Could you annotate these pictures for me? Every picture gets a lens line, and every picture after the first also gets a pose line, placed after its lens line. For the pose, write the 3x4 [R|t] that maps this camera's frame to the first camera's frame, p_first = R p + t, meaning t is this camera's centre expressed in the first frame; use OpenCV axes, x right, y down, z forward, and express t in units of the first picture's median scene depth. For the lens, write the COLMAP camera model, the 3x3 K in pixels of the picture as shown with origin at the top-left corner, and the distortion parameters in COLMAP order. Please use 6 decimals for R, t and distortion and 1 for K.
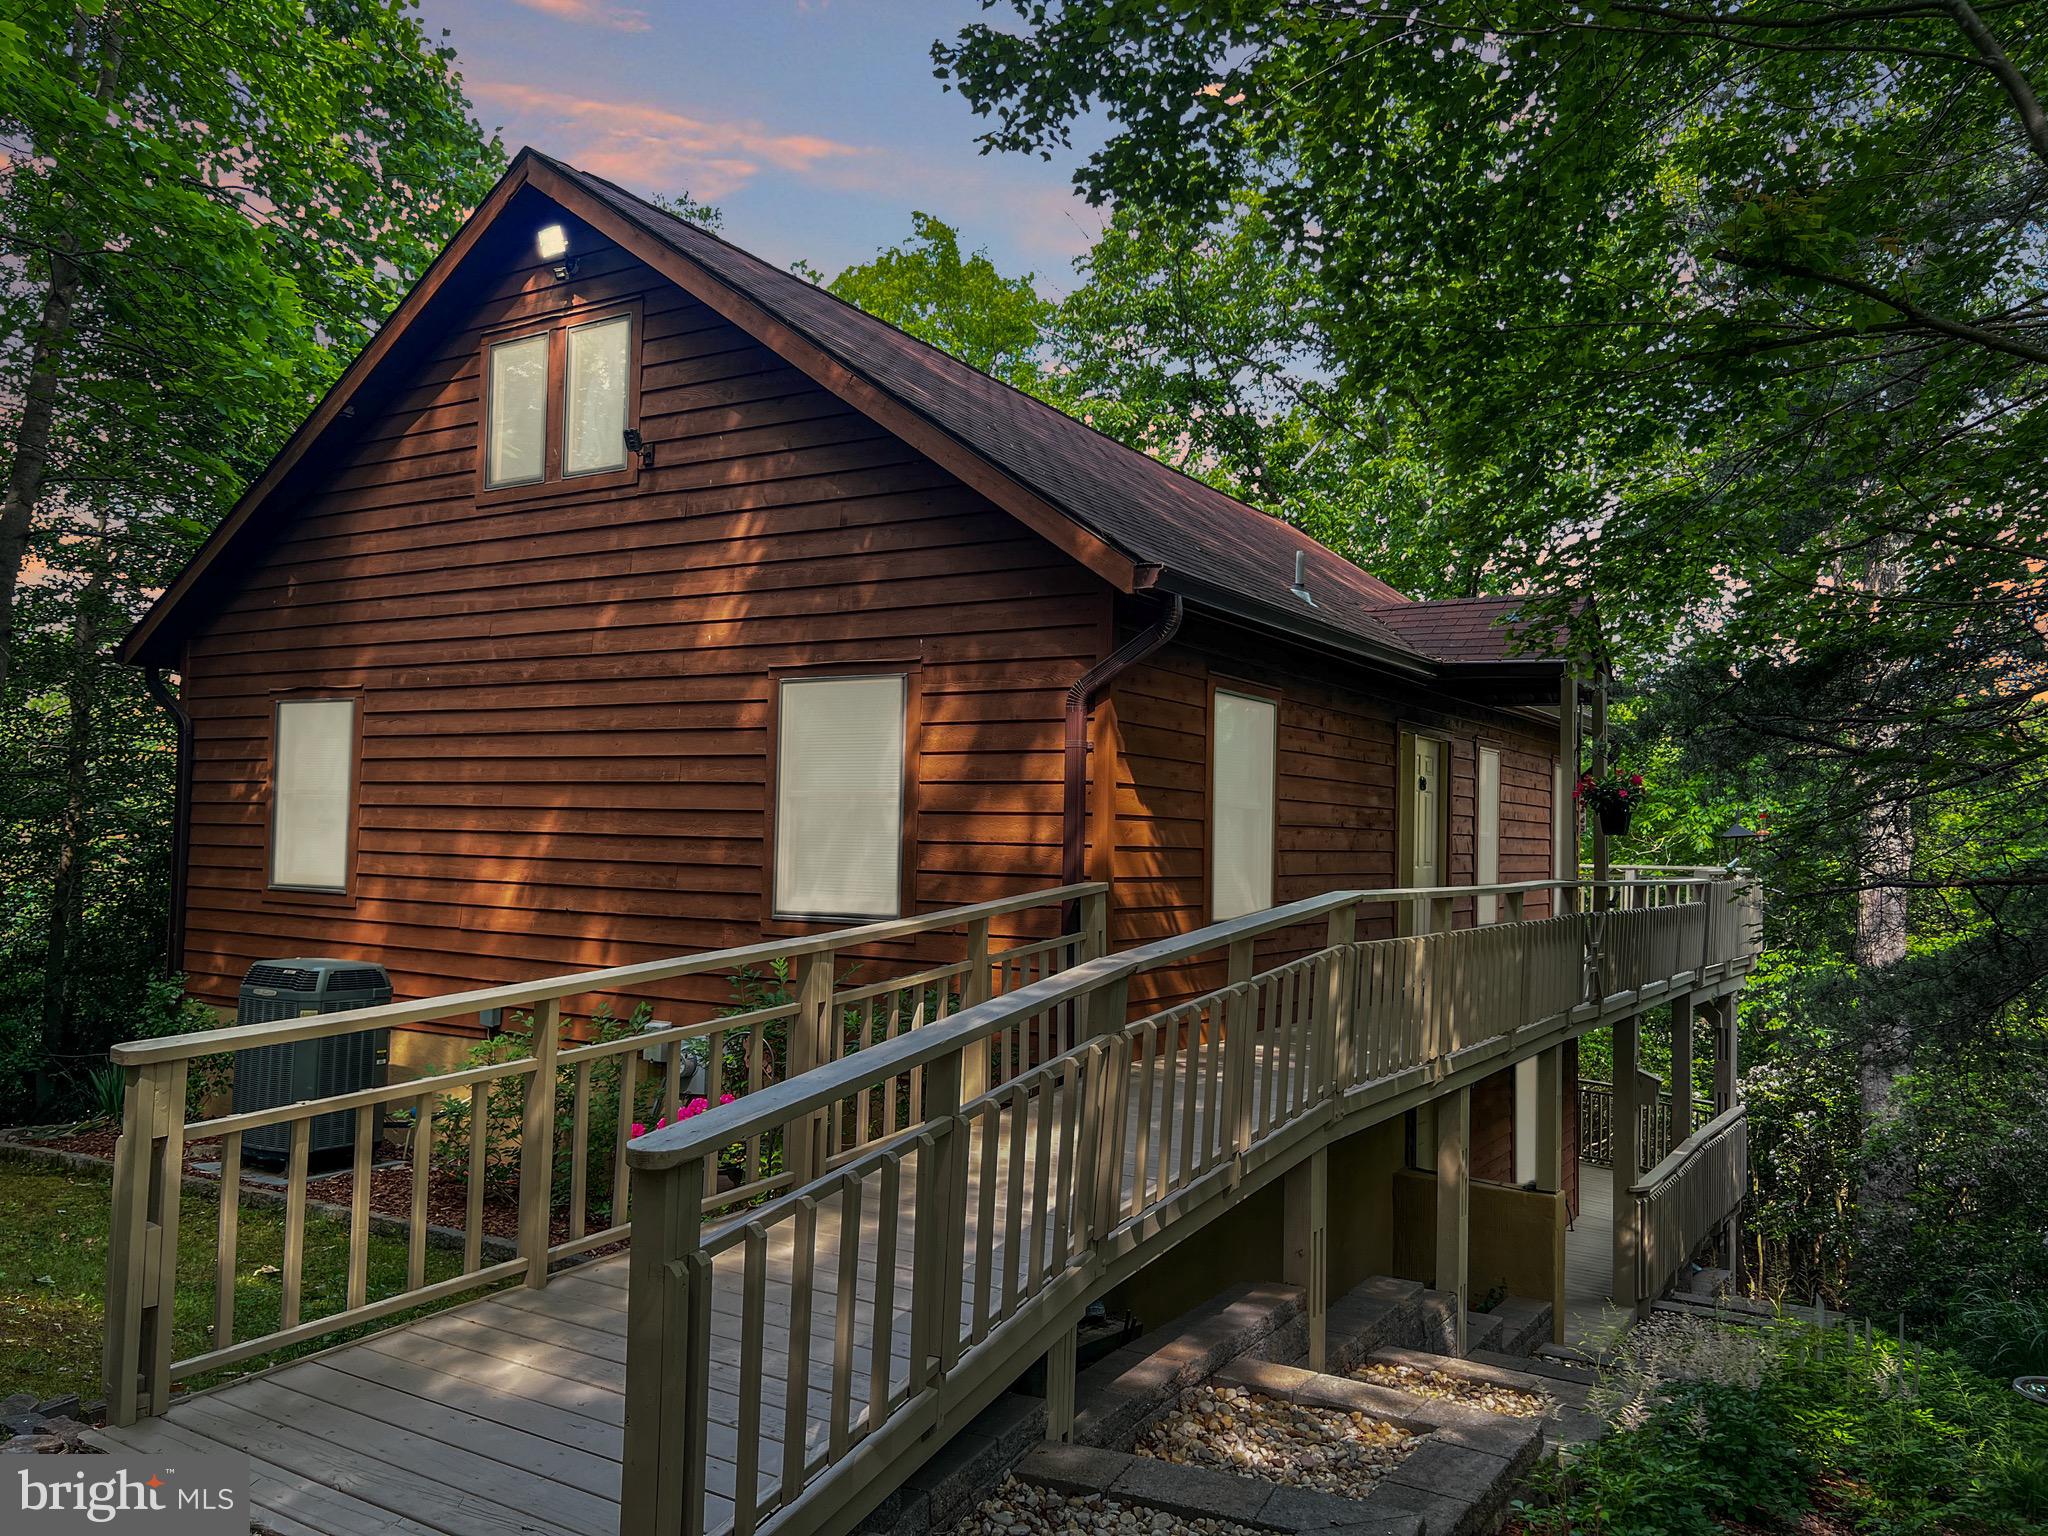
lens RADIAL K [[1556.8, 0, 1024.0], [0, 1556.8, 768.0], [0, 0, 1]] dist [0.012988, -0.004223]
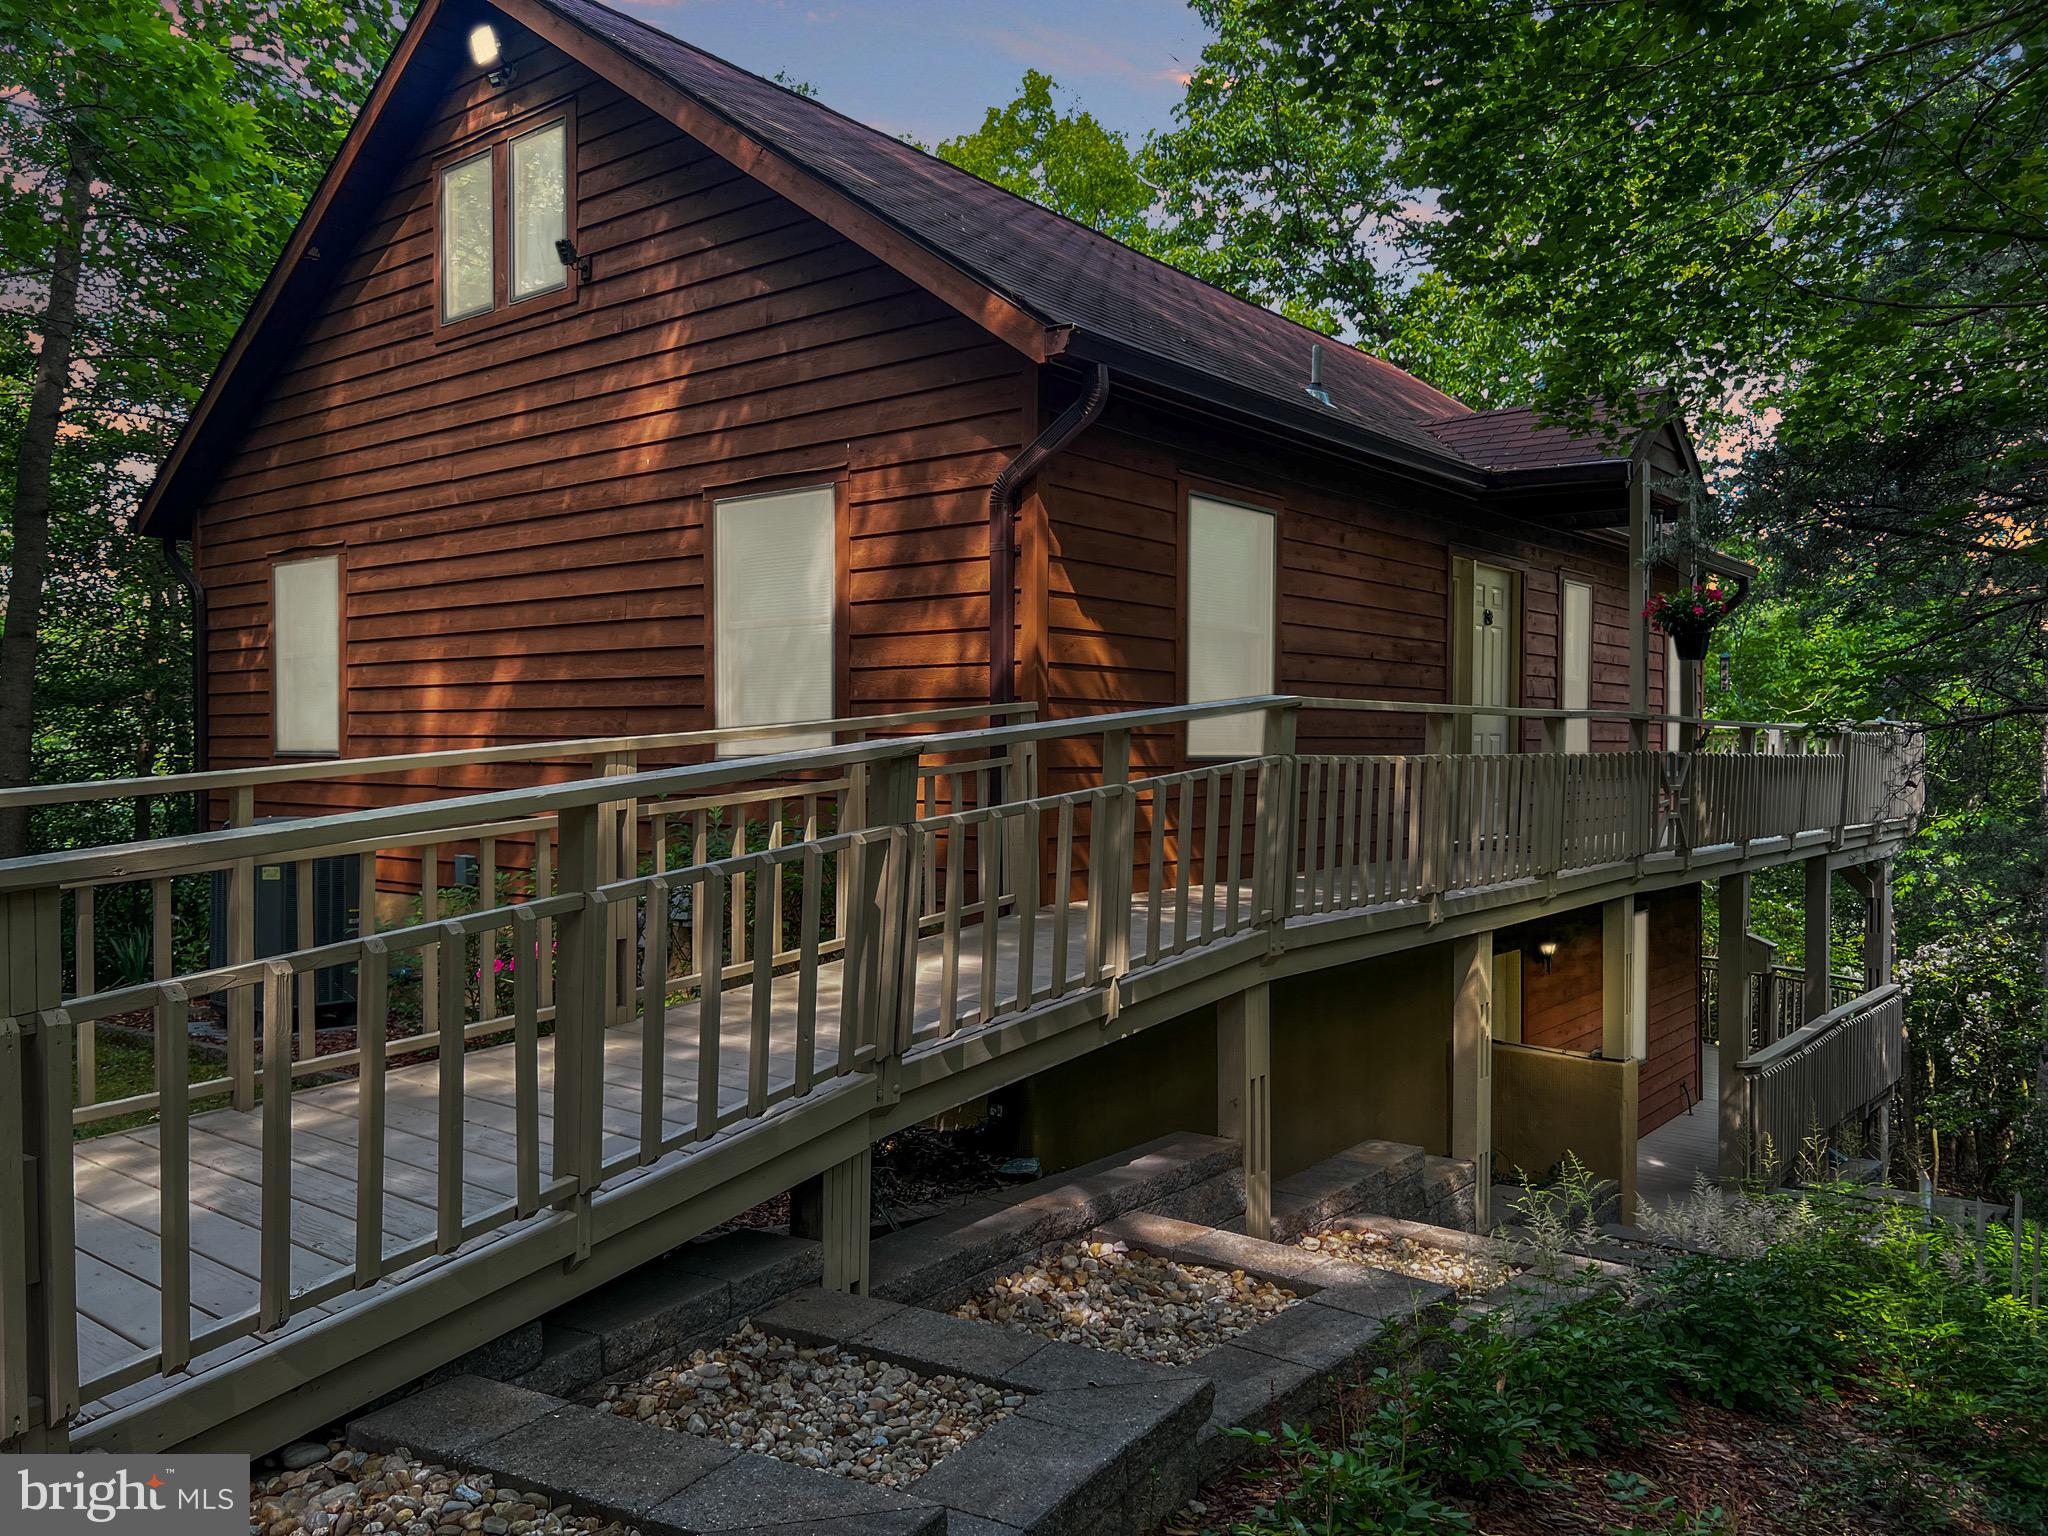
lens RADIAL K [[1556.8, 0, 1024.0], [0, 1556.8, 768.0], [0, 0, 1]] dist [0.012988, -0.004223]
pose [[0.992883, -0.020336, -0.117349, 0.118731], [0.026982, 0.998104, 0.055324, 0.050271], [0.116001, -0.058097, 0.991549, 0.088745]]
